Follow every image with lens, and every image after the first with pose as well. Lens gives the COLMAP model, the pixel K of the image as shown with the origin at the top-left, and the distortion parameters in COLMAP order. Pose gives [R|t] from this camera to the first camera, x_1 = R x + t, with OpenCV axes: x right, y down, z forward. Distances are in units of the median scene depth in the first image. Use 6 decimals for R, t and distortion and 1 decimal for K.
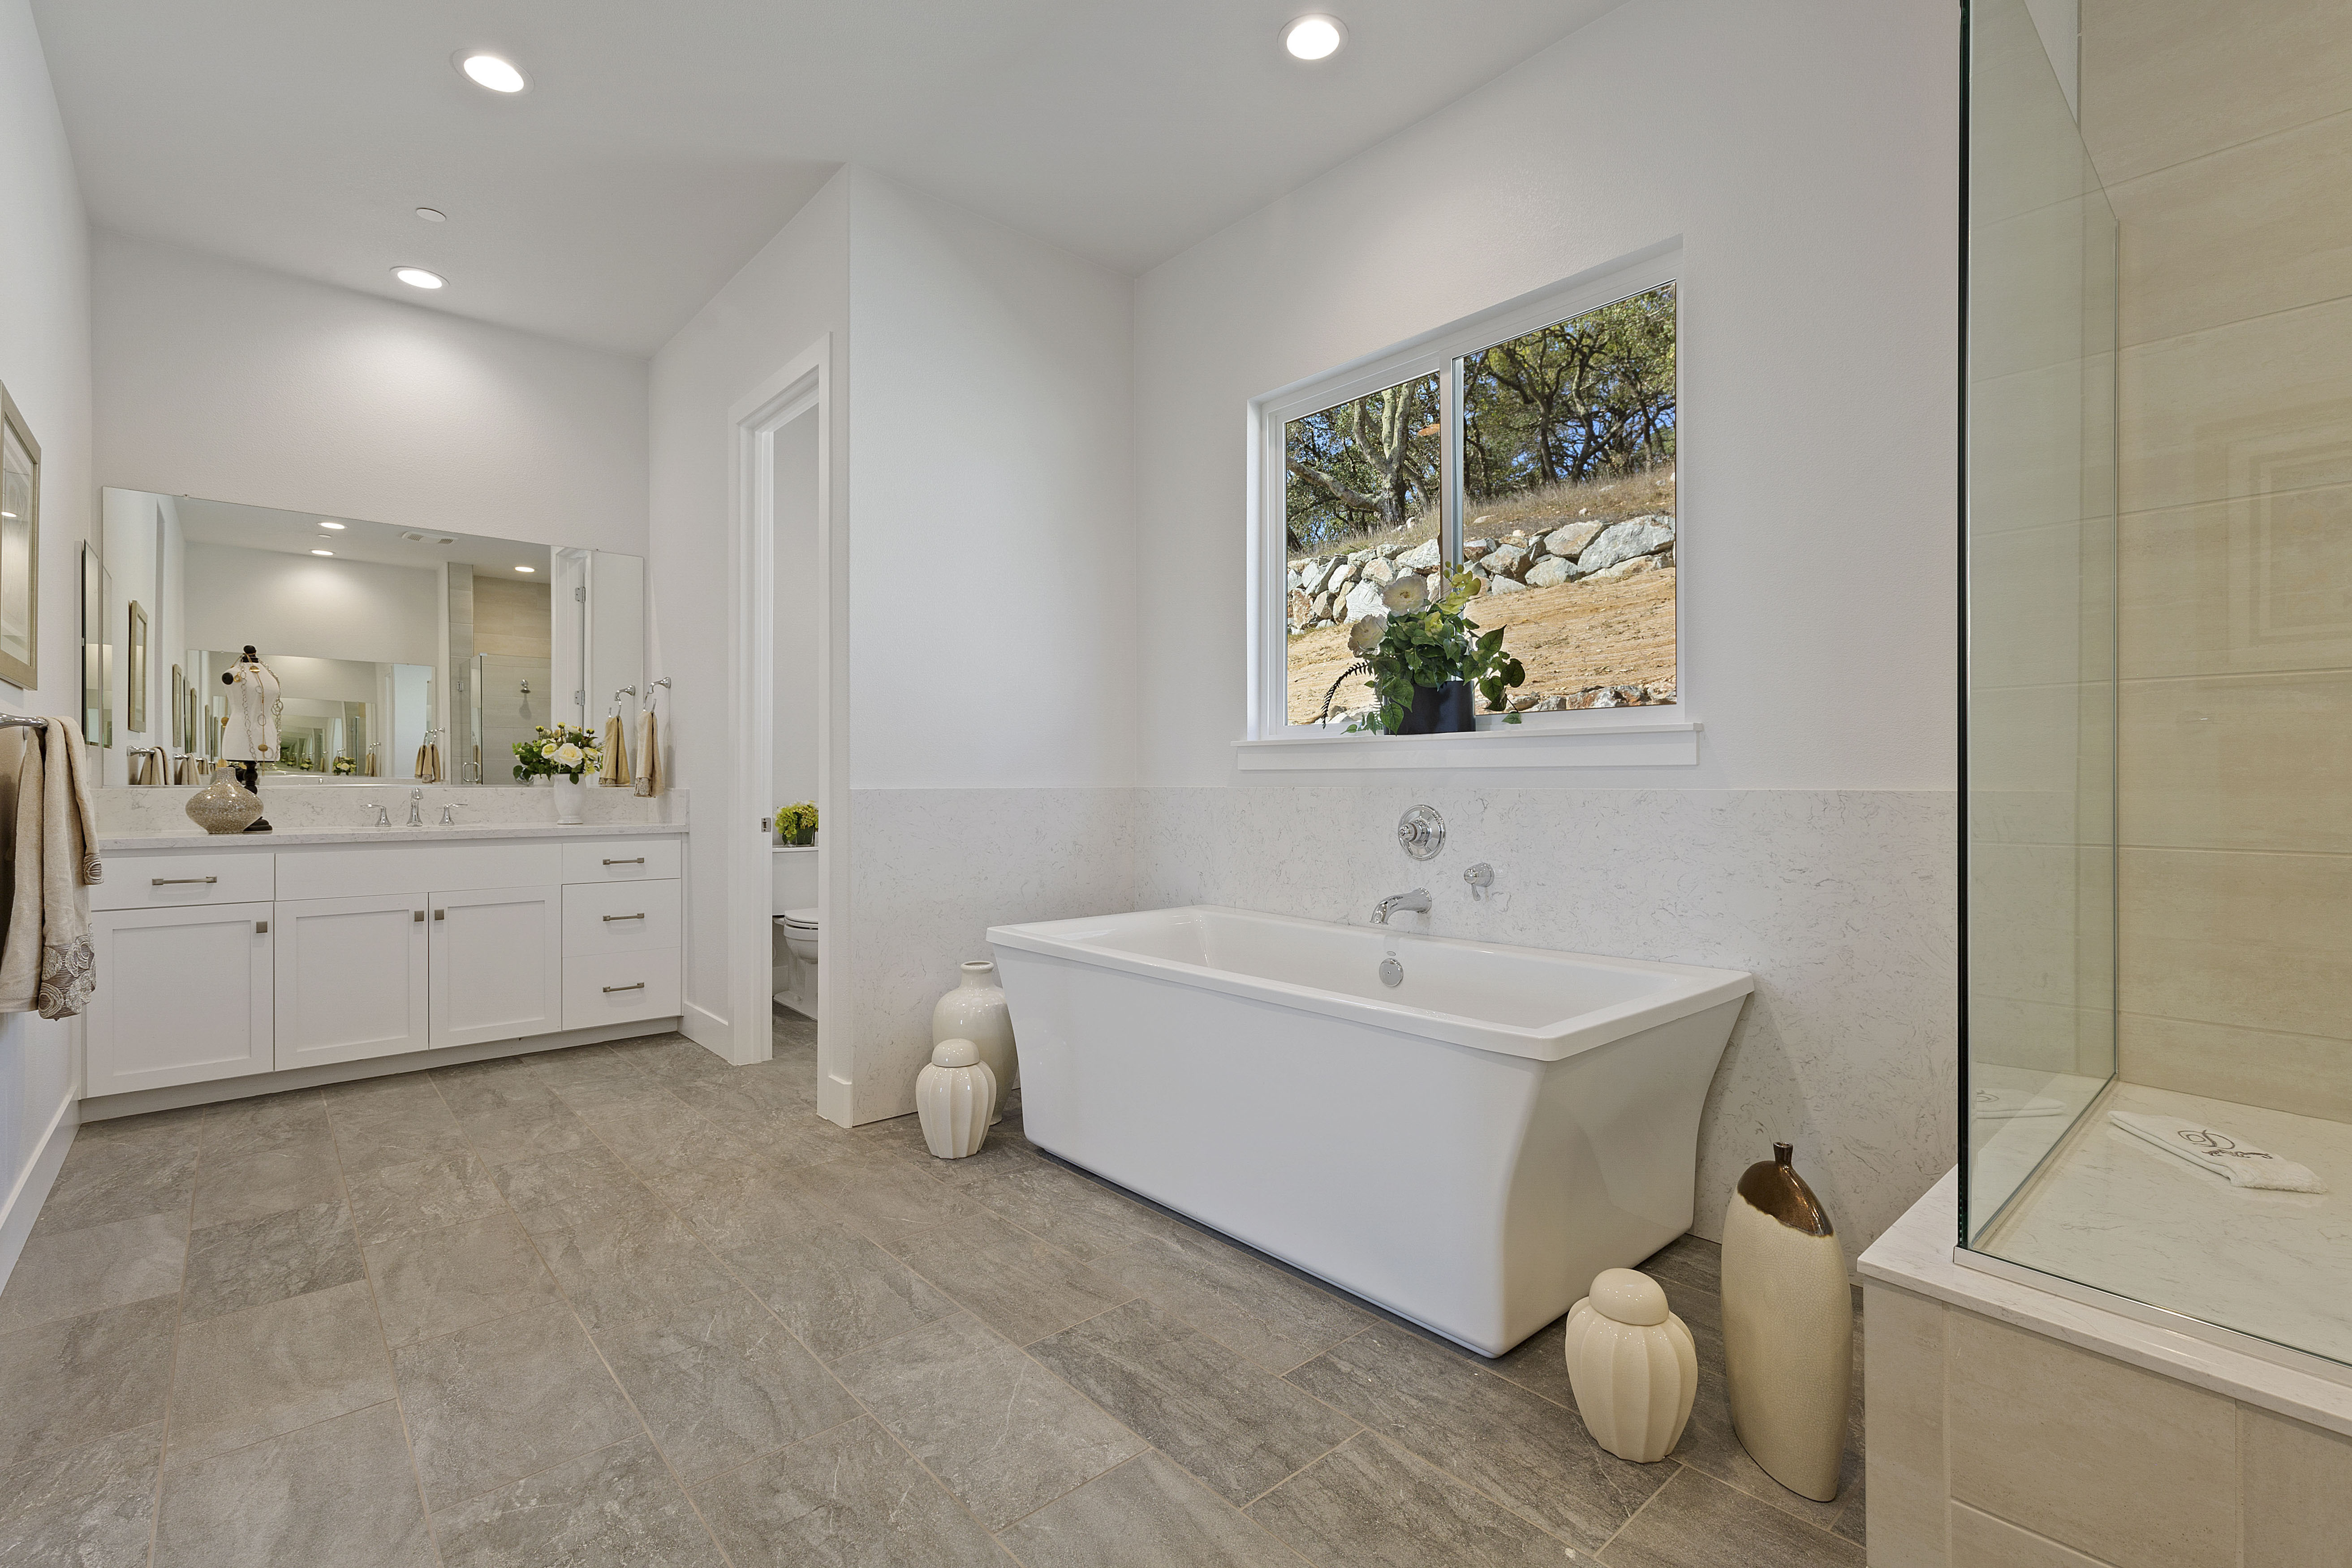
lens RADIAL K [[1057.0, 0, 1184.3], [0, 1057.0, 783.1], [0, 0, 1]] dist [0.007392, -0.000596]
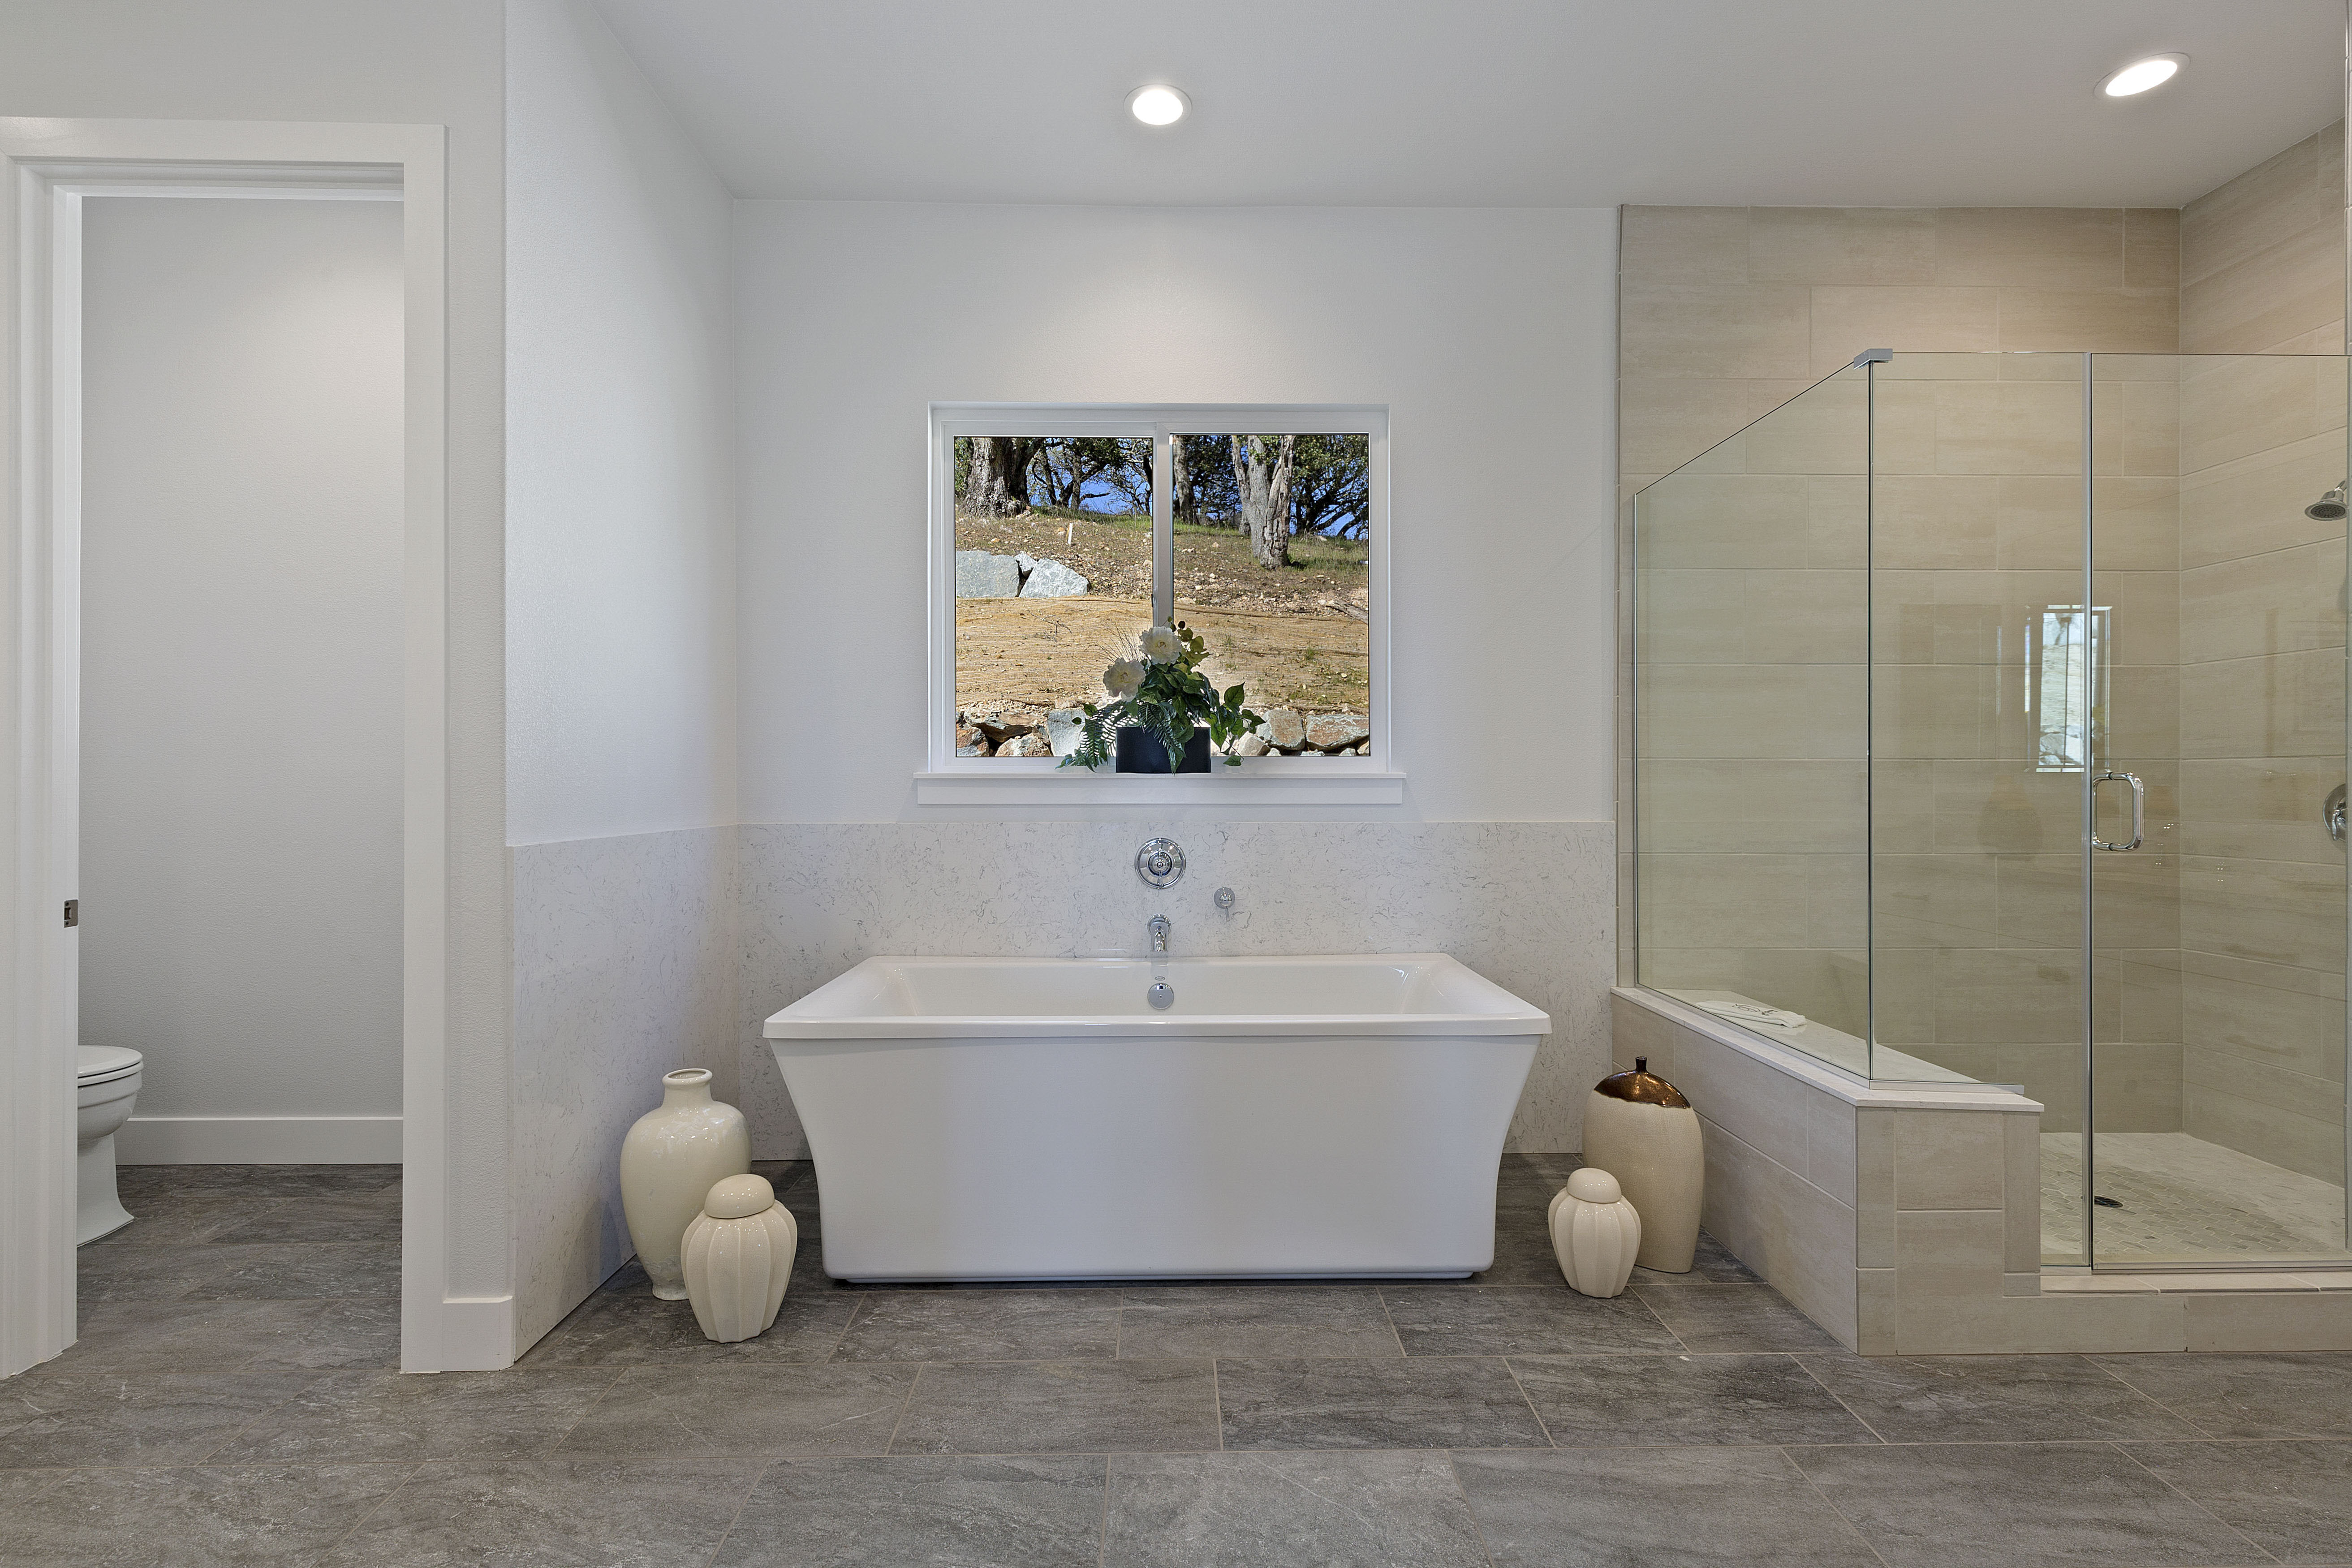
lens RADIAL K [[1057.0, 0, 1184.3], [0, 1057.0, 783.1], [0, 0, 1]] dist [0.007392, -0.000596]
pose [[0.649368, -0.000386, 0.760474, -0.854931], [0.002017, 0.999997, -0.001214, -0.050311], [-0.760471, 0.002322, 0.649367, 0.405470]]
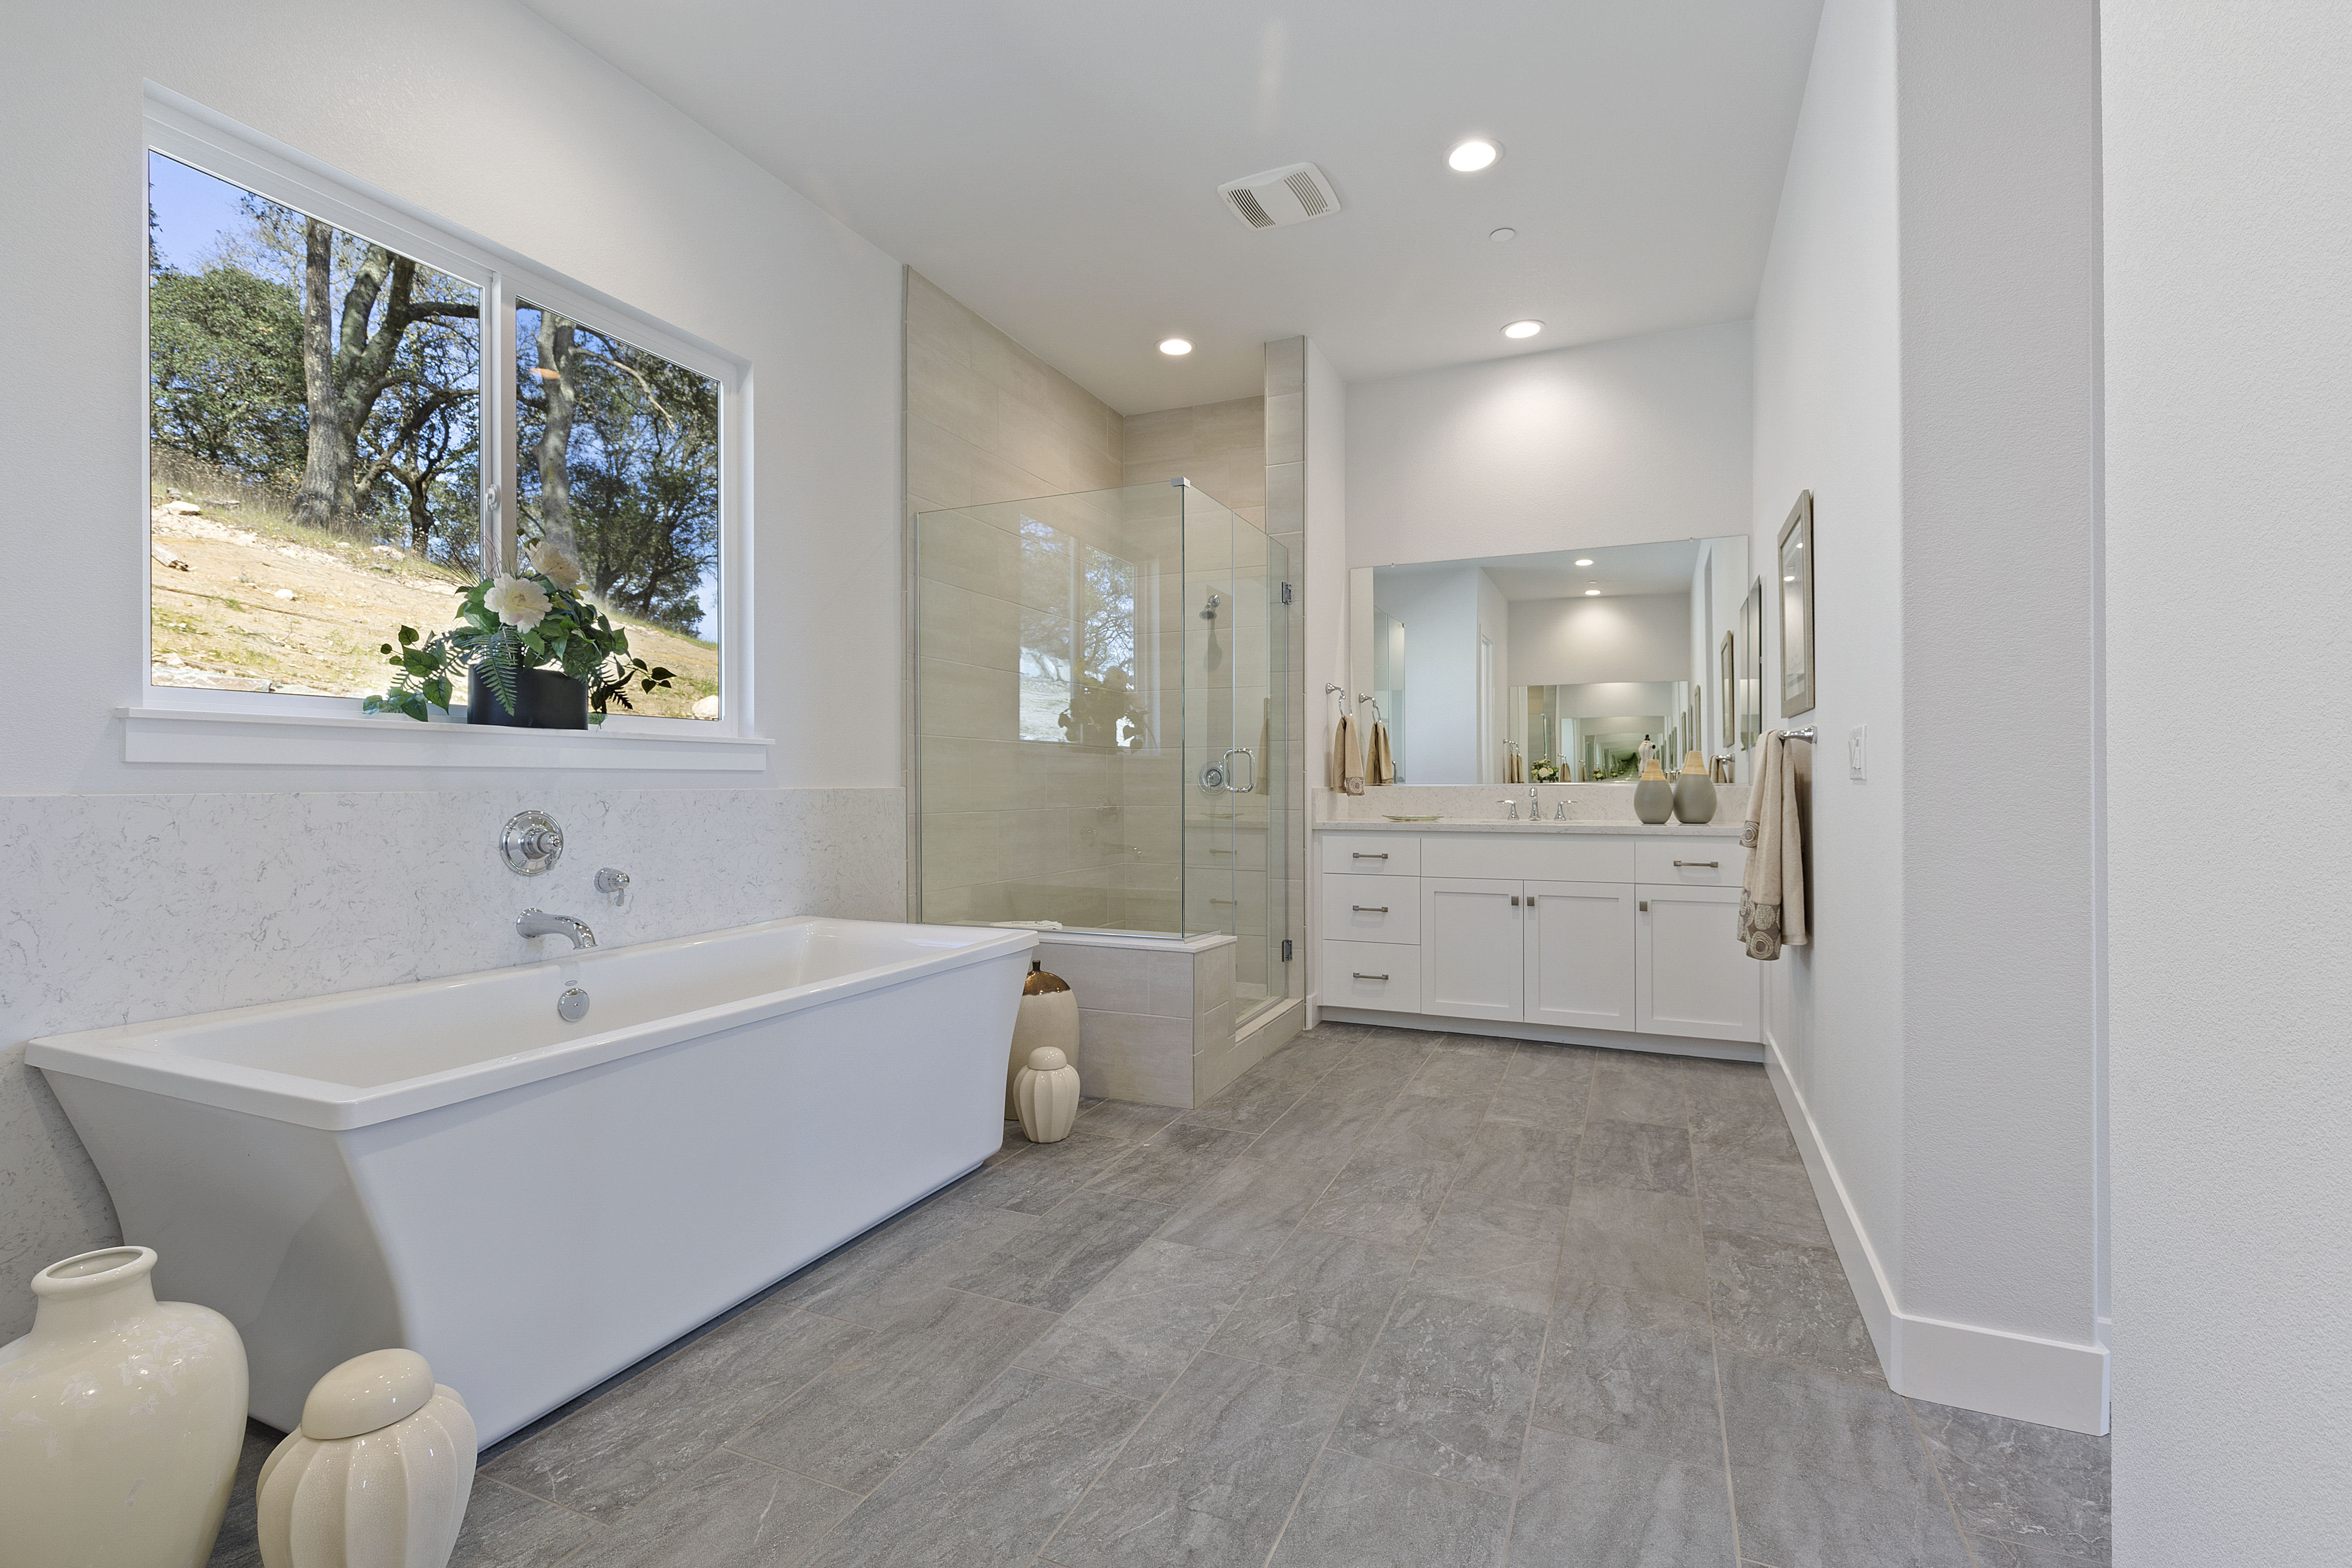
lens RADIAL K [[1057.0, 0, 1184.3], [0, 1057.0, 783.1], [0, 0, 1]] dist [0.007392, -0.000596]
pose [[-0.416842, 0.001096, 0.908978, -1.131652], [0.004703, 0.999988, 0.000951, -0.000171], [-0.908967, 0.004671, -0.416842, 1.285638]]
